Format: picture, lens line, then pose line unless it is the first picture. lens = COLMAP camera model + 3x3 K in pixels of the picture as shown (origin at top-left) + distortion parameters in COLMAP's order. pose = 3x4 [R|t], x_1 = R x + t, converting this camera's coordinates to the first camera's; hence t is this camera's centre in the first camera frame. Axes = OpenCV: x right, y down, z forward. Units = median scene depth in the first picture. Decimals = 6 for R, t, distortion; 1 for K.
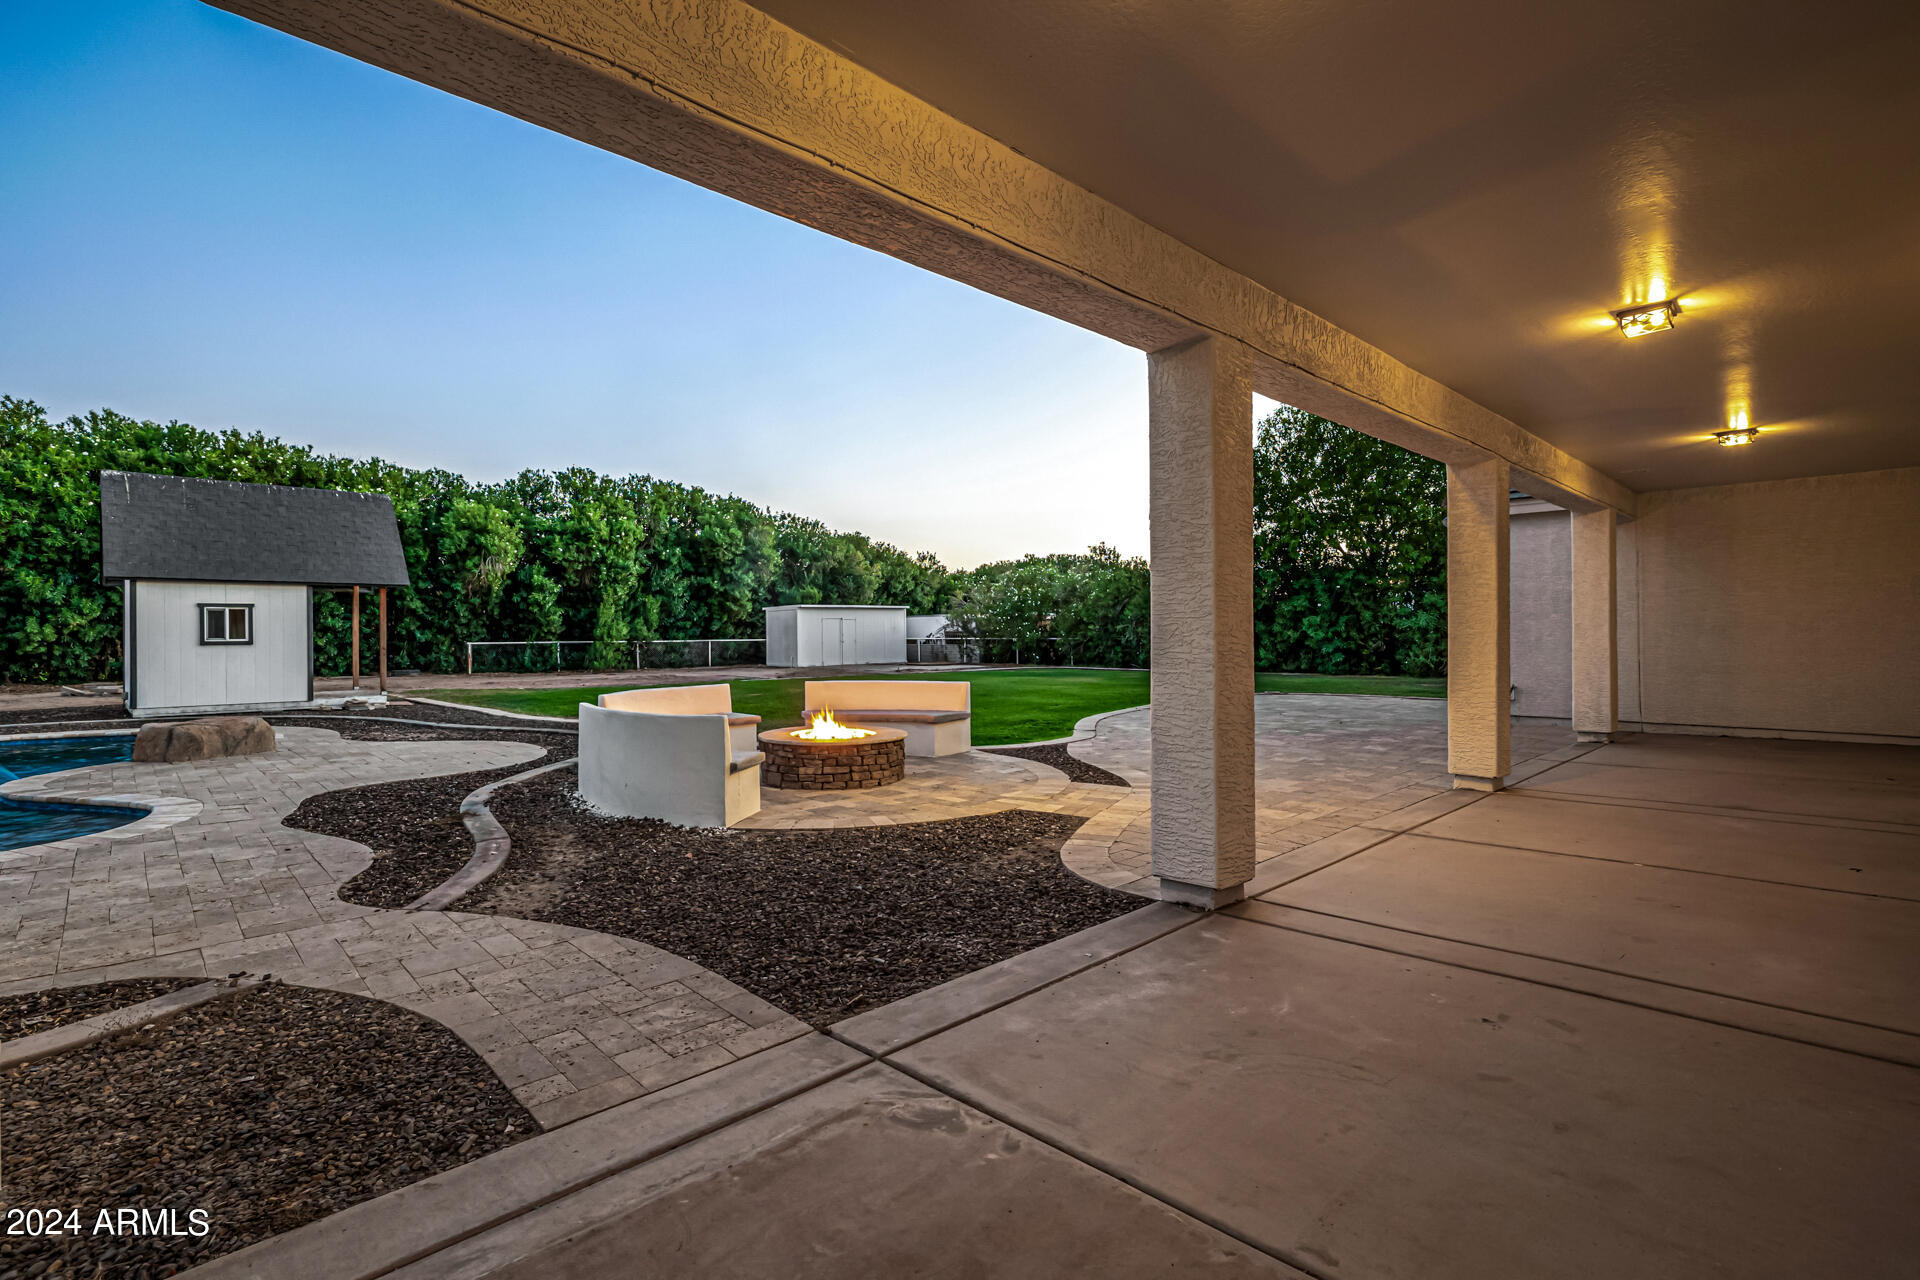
lens RADIAL K [[889.8, 0, 951.7], [0, 889.8, 633.0], [0, 0, 1]] dist [-0.005621, 0.002346]
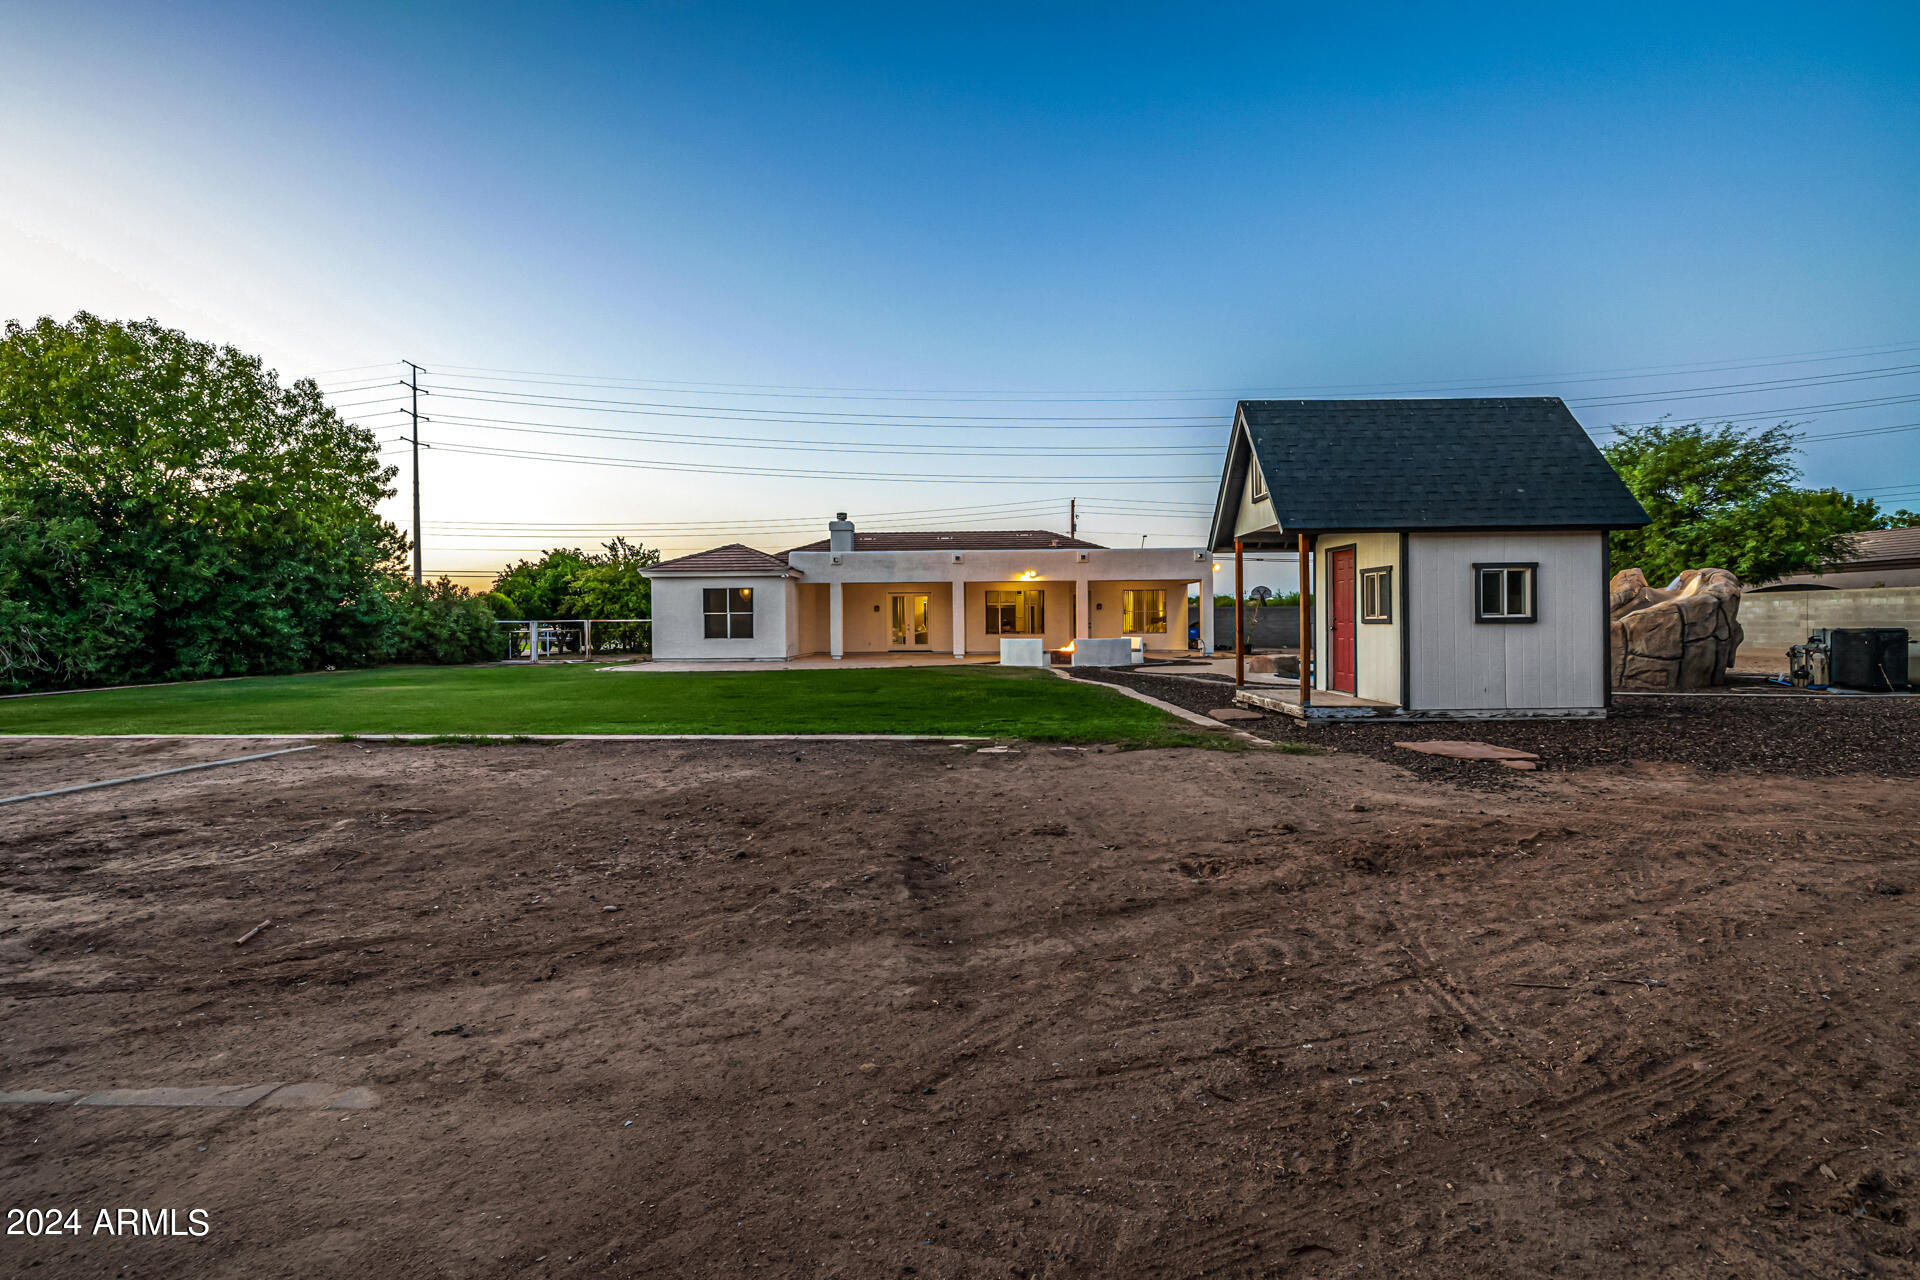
lens RADIAL K [[808.2, 0, 955.1], [0, 808.2, 632.4], [0, 0, 1]] dist [0.002093, -0.000035]
pose [[-0.697125, 0.004332, 0.716936, -0.528801], [0.012459, 0.999904, 0.006072, 0.006562], [-0.716841, 0.013165, -0.697112, 0.902216]]
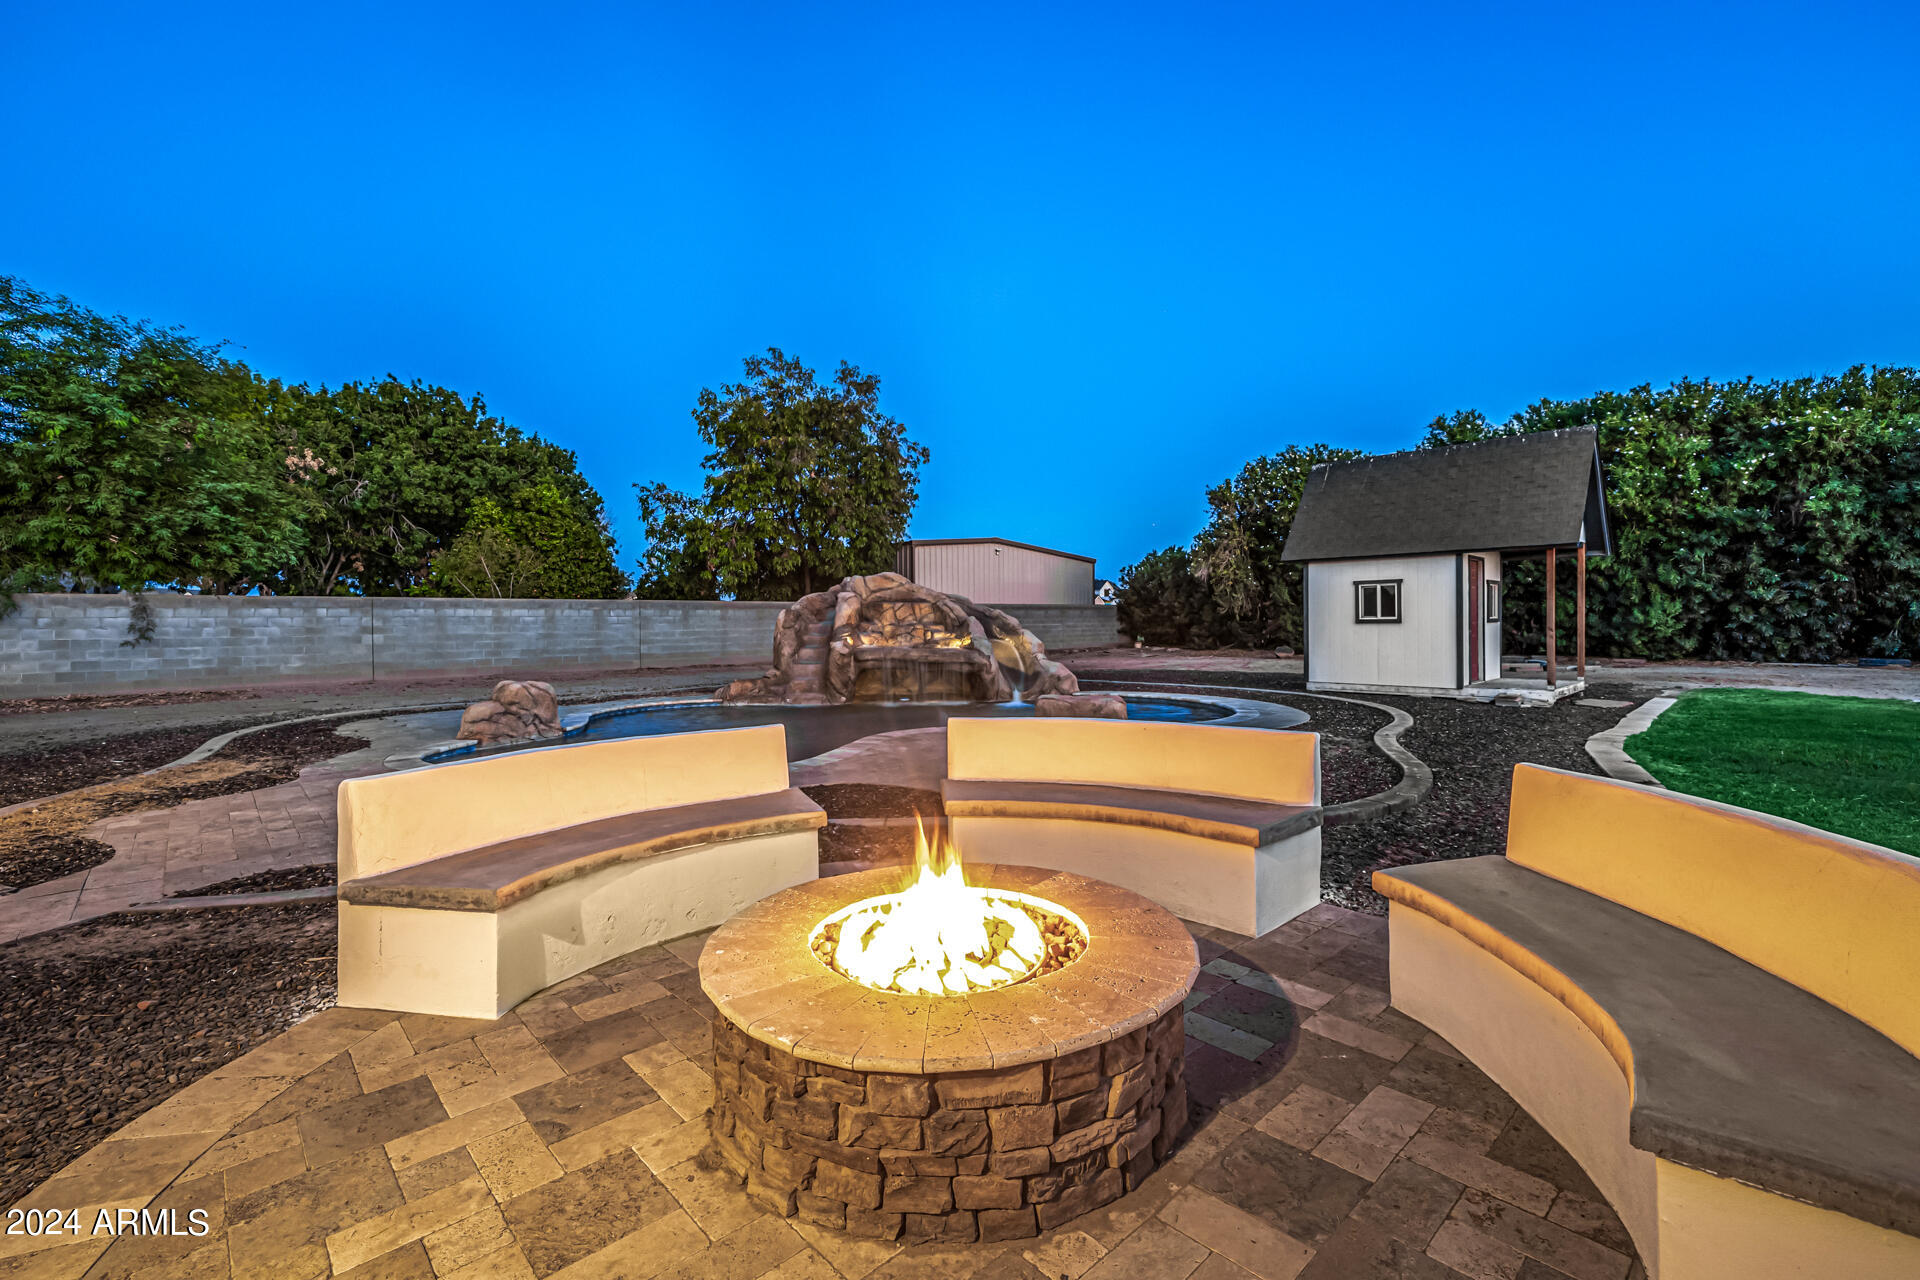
lens RADIAL K [[808.2, 0, 956.3], [0, 808.2, 650.3], [0, 0, 1]] dist [0.002093, -0.000035]
pose [[-0.008745, 0.042237, -0.999069, 0.029999], [0.009870, 0.999063, 0.042150, 0.000769], [0.999913, -0.009492, -0.009154, 0.267444]]
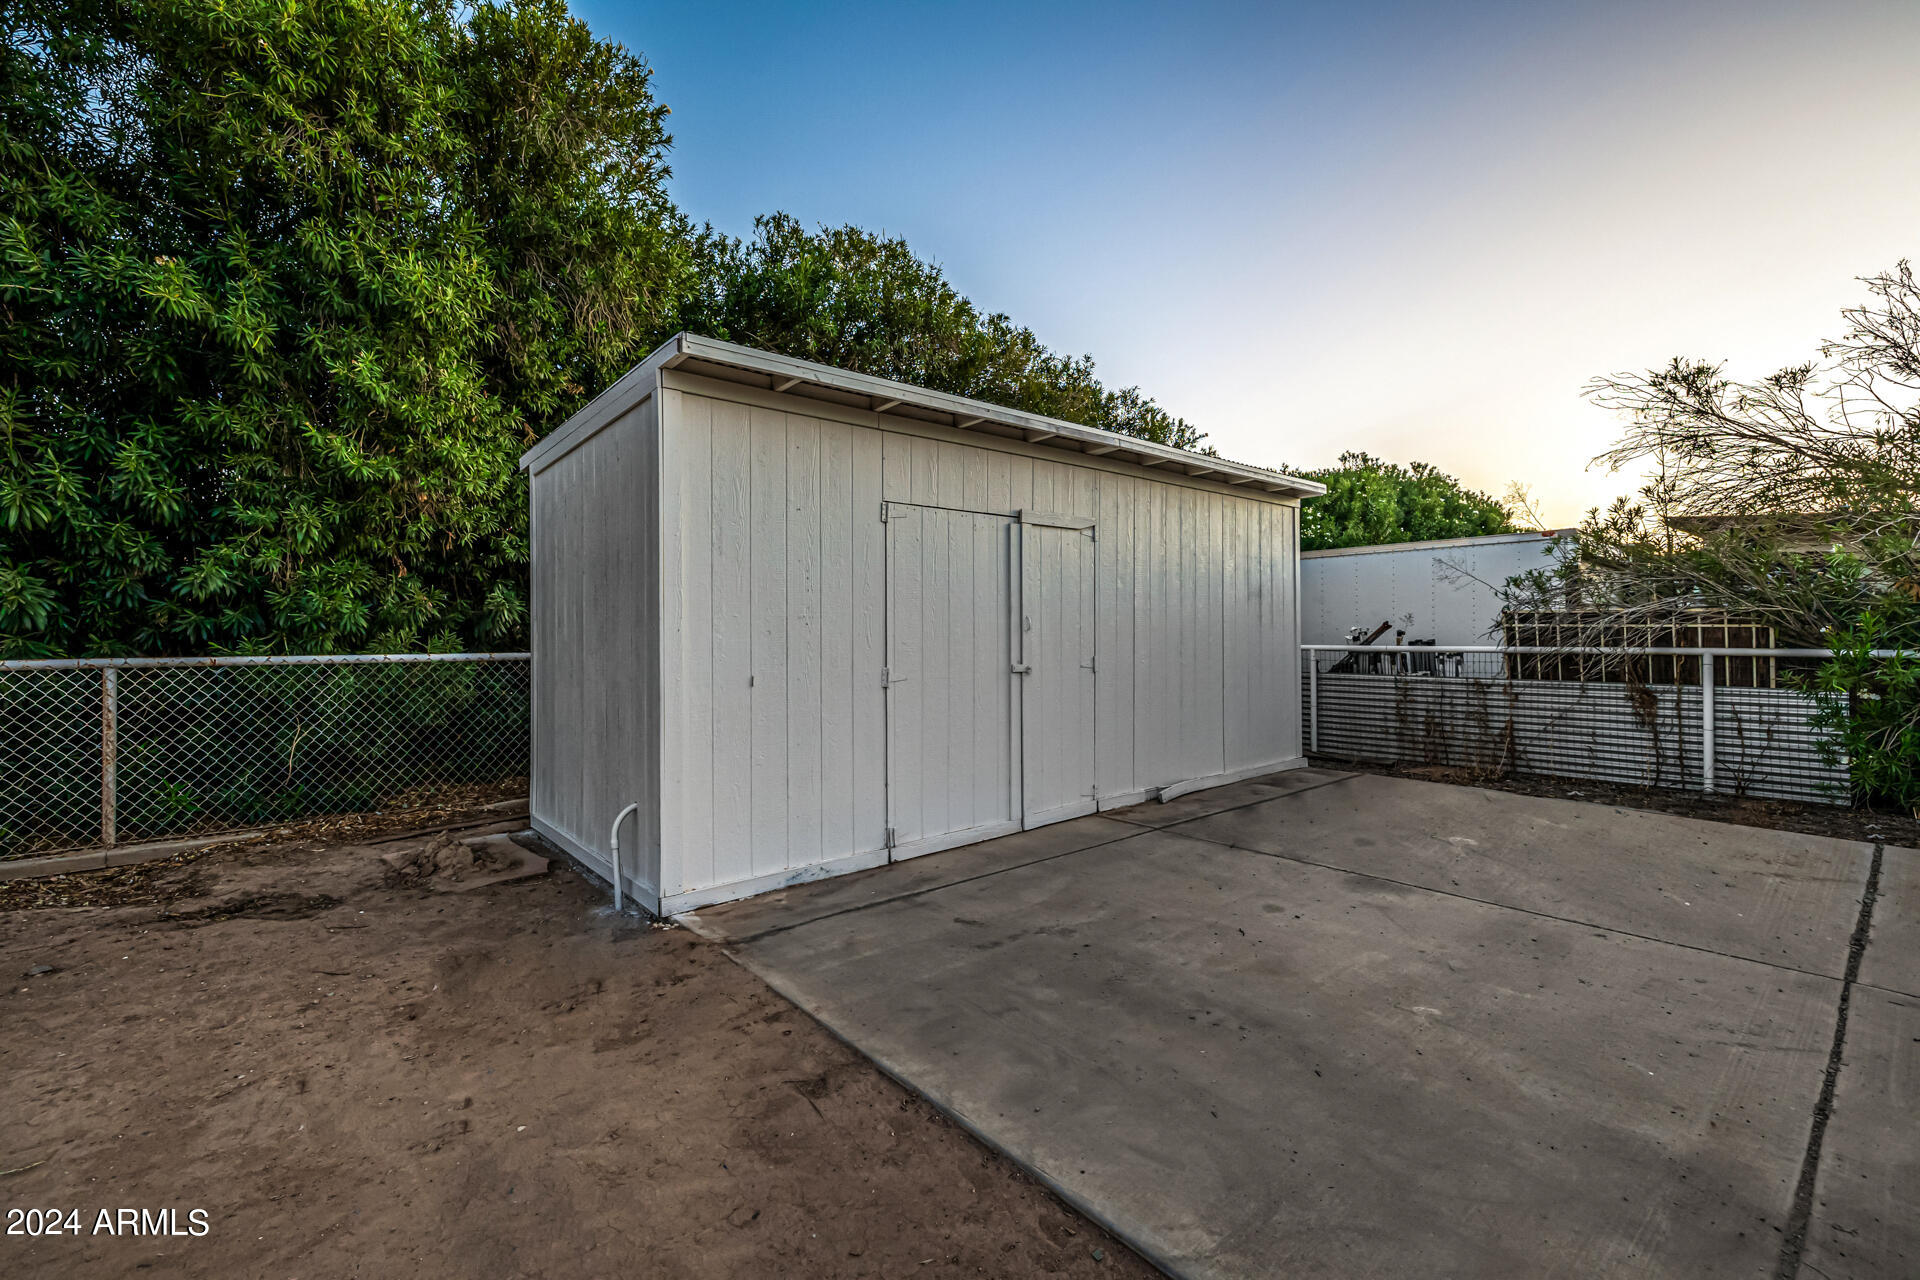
lens RADIAL K [[808.2, 0, 951.8], [0, 808.2, 639.9], [0, 0, 1]] dist [0.002093, -0.000035]
pose [[0.998032, 0.000552, -0.062708, -0.155731], [-0.000620, 0.999999, -0.001068, 0.005720], [0.062708, 0.001105, 0.998031, 1.069997]]
